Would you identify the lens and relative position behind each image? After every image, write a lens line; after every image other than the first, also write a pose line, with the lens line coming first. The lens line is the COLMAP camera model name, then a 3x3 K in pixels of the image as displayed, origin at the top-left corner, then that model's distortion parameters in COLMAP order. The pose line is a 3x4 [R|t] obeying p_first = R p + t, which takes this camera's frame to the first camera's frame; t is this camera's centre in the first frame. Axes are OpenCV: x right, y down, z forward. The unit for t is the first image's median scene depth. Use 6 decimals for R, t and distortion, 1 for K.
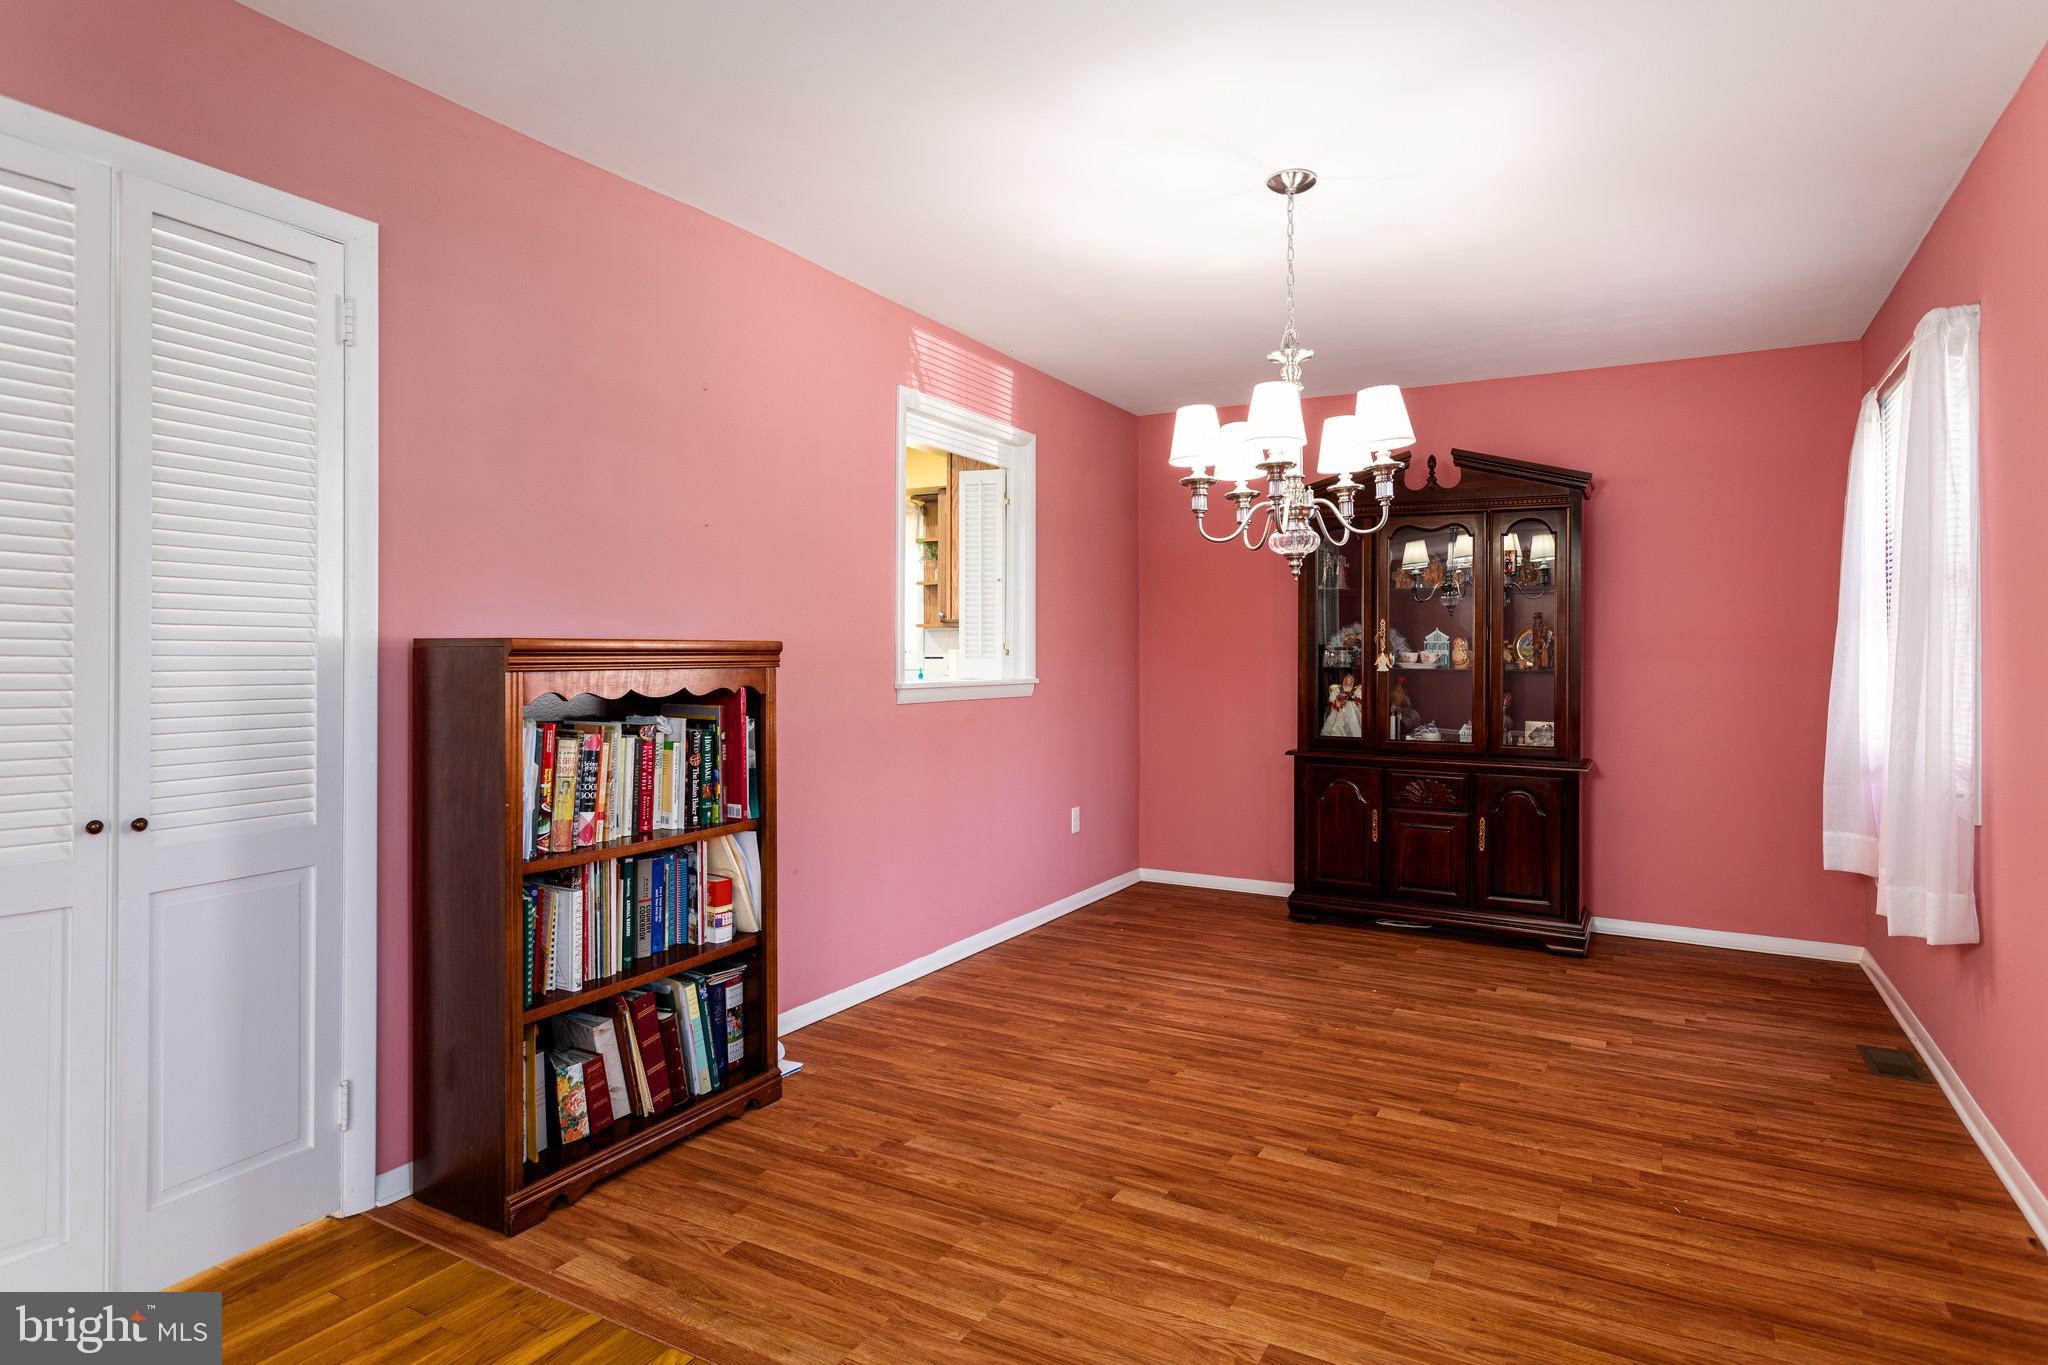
lens RADIAL K [[1125.5, 0, 1016.9], [0, 1125.5, 673.1], [0, 0, 1]] dist [0.007429, 0.000490]
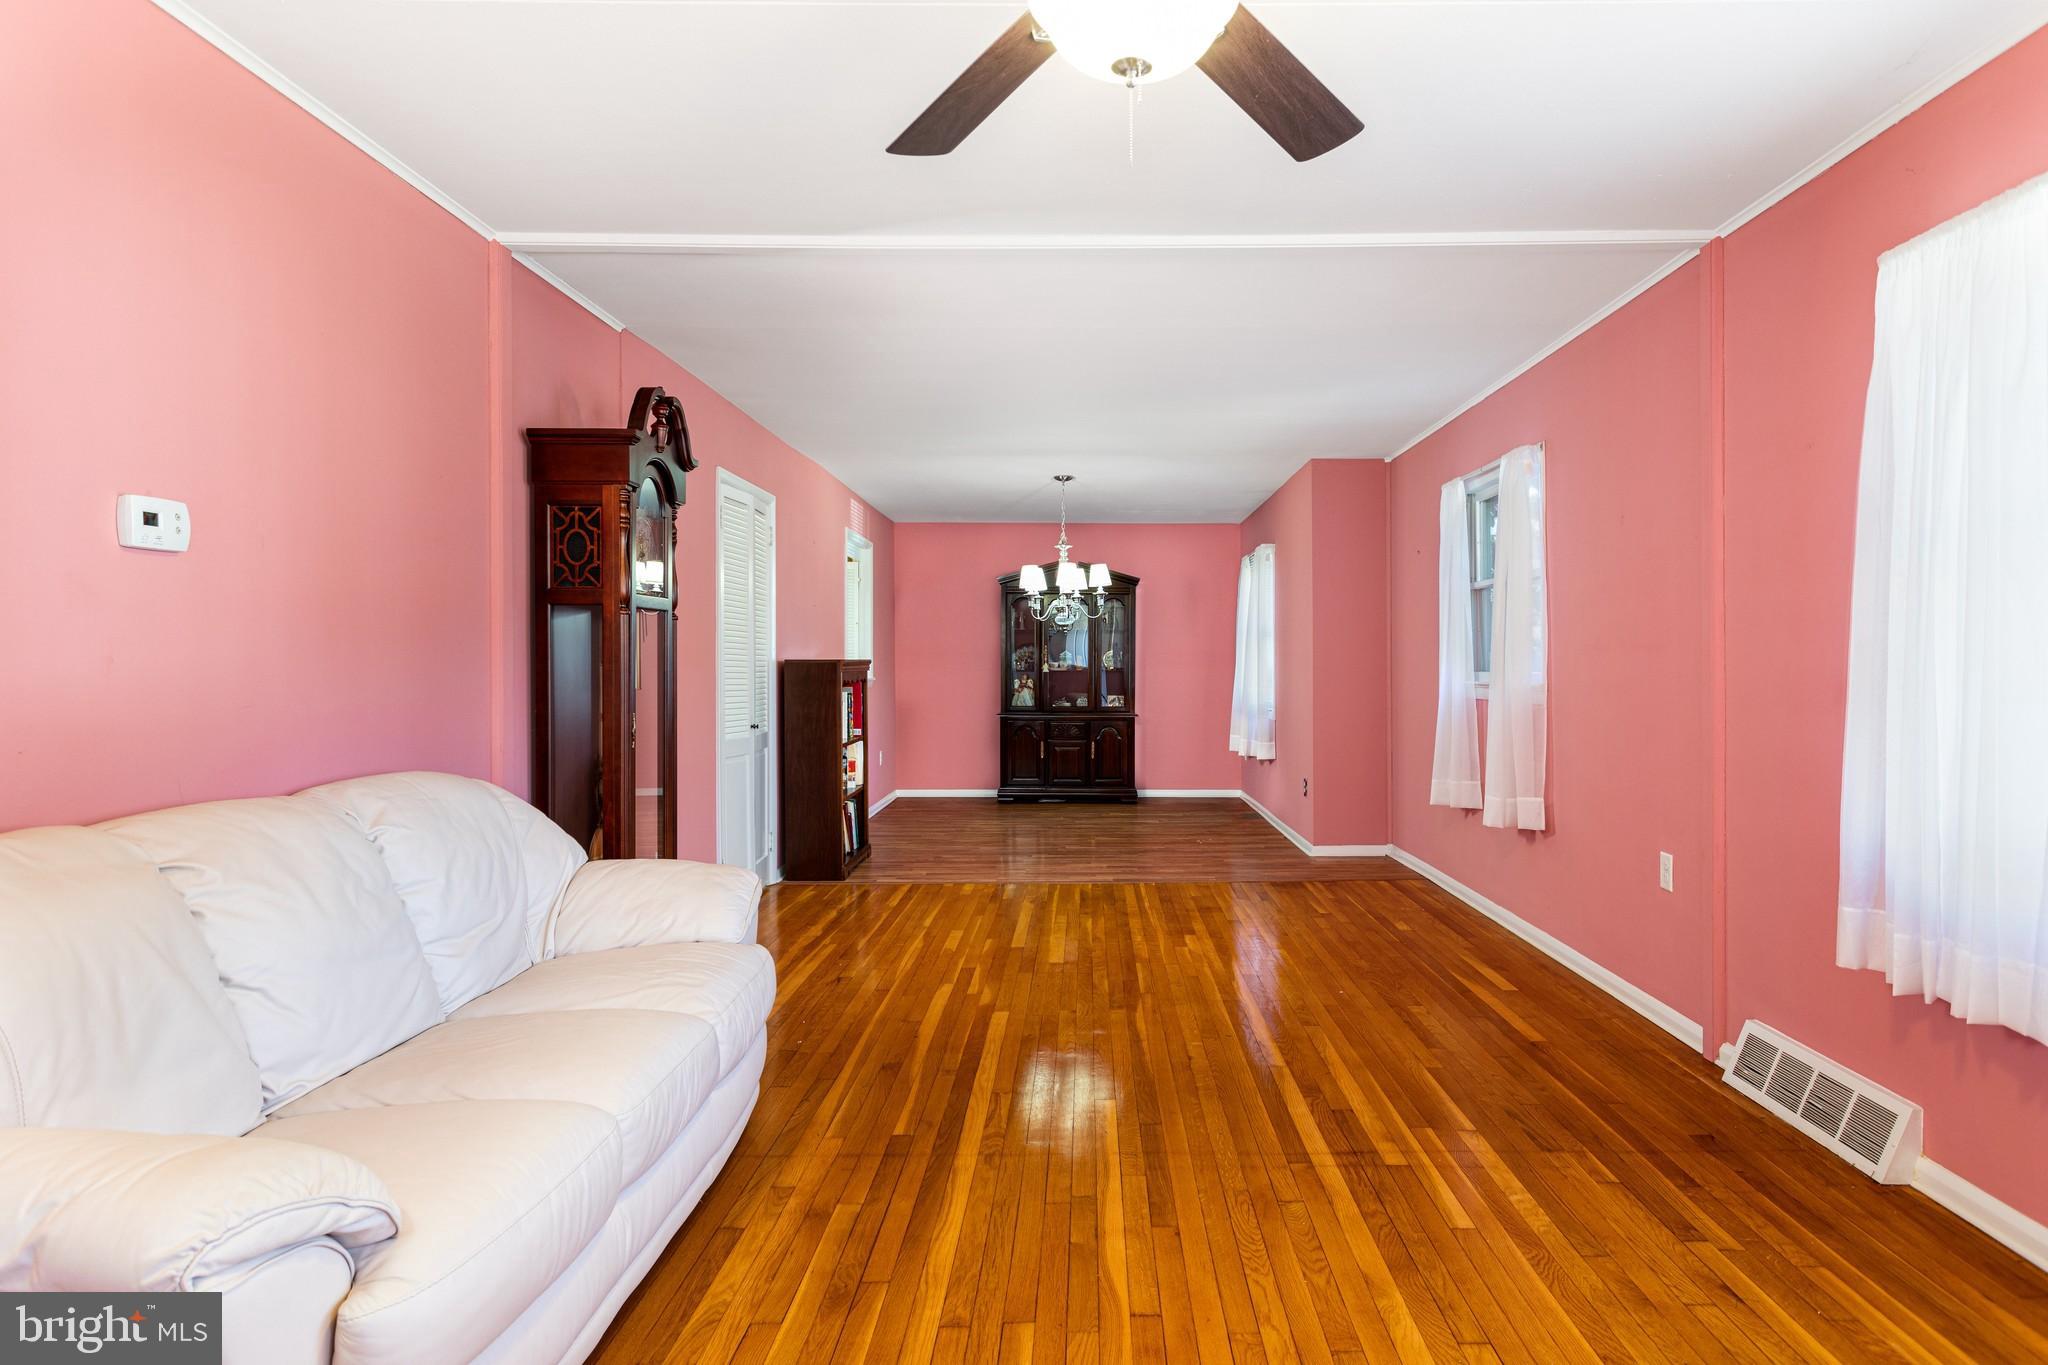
lens RADIAL K [[1125.5, 0, 1028.8], [0, 1125.5, 677.9], [0, 0, 1]] dist [0.007429, 0.000490]
pose [[0.890593, -0.009693, 0.454698, -0.600396], [0.011103, 0.999938, -0.000431, 0.010084], [-0.454666, 0.005433, 0.890645, -0.746921]]
